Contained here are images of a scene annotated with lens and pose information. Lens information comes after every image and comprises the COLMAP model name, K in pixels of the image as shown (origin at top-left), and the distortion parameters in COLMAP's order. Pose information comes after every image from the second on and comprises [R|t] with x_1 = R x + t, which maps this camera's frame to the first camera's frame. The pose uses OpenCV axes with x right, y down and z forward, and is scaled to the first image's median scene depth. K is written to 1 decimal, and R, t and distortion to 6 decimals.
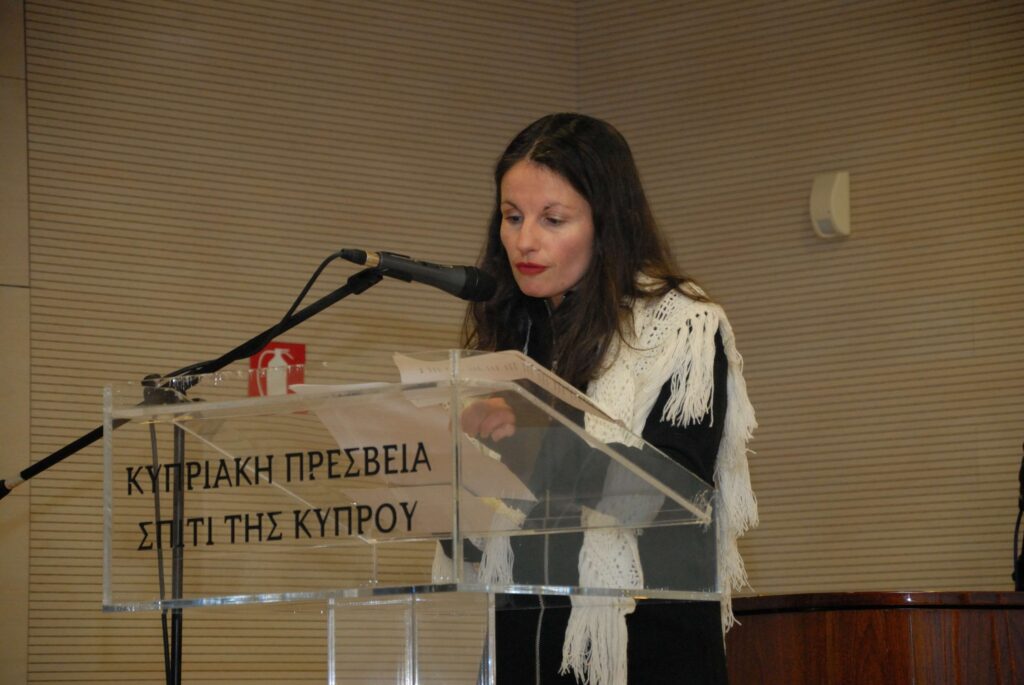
lens RADIAL K [[4437.3, 0, 512.0], [0, 4437.3, 342.5], [0, 0, 1]] dist [1.640761, -3.107841]
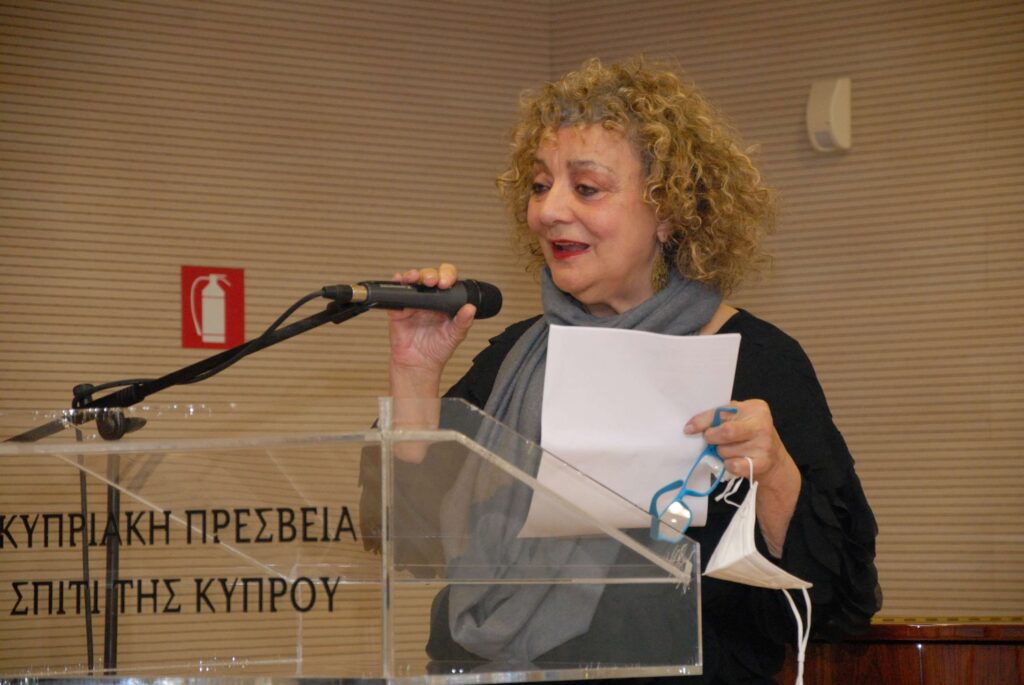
lens RADIAL K [[4446.1, 0, 514.6], [0, 4446.1, 359.9], [0, 0, 1]] dist [1.760241, 2.051209]
pose [[0.999986, 0.003931, 0.003406, 0.008056], [-0.004114, 0.998445, 0.055590, -0.049352], [-0.003182, -0.055604, 0.998448, 0.150390]]
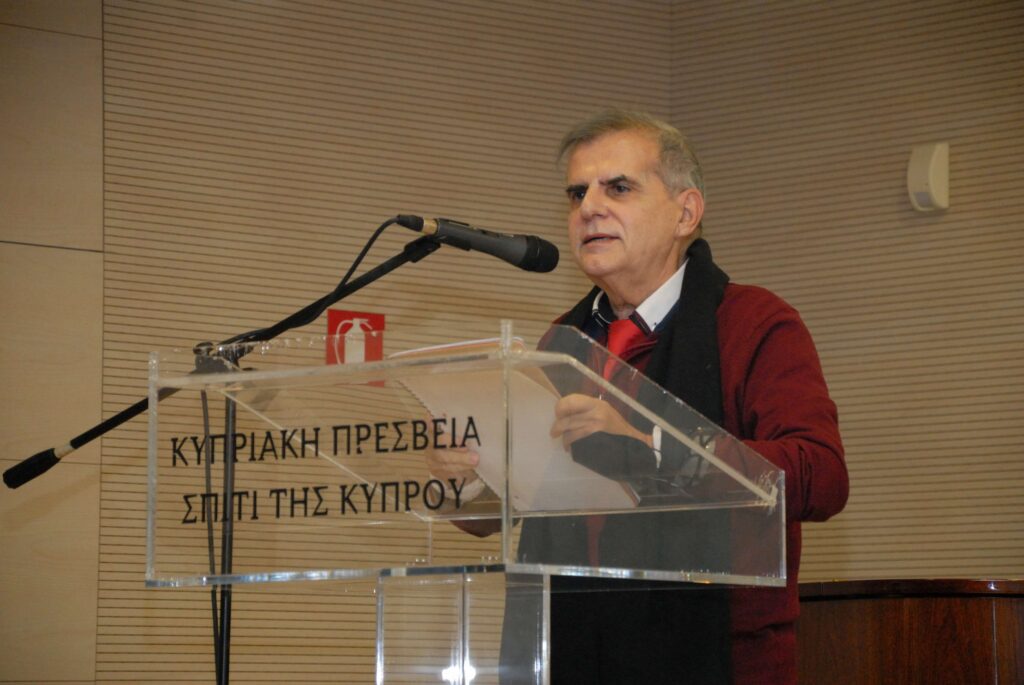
lens RADIAL K [[4437.3, 0, 512.0], [0, 4437.3, 342.5], [0, 0, 1]] dist [1.640761, -3.107841]
pose [[0.999497, 0.014165, -0.028380, 0.014563], [-0.014002, 0.999884, 0.005919, 0.000651], [0.028461, -0.005519, 0.999580, 0.039308]]
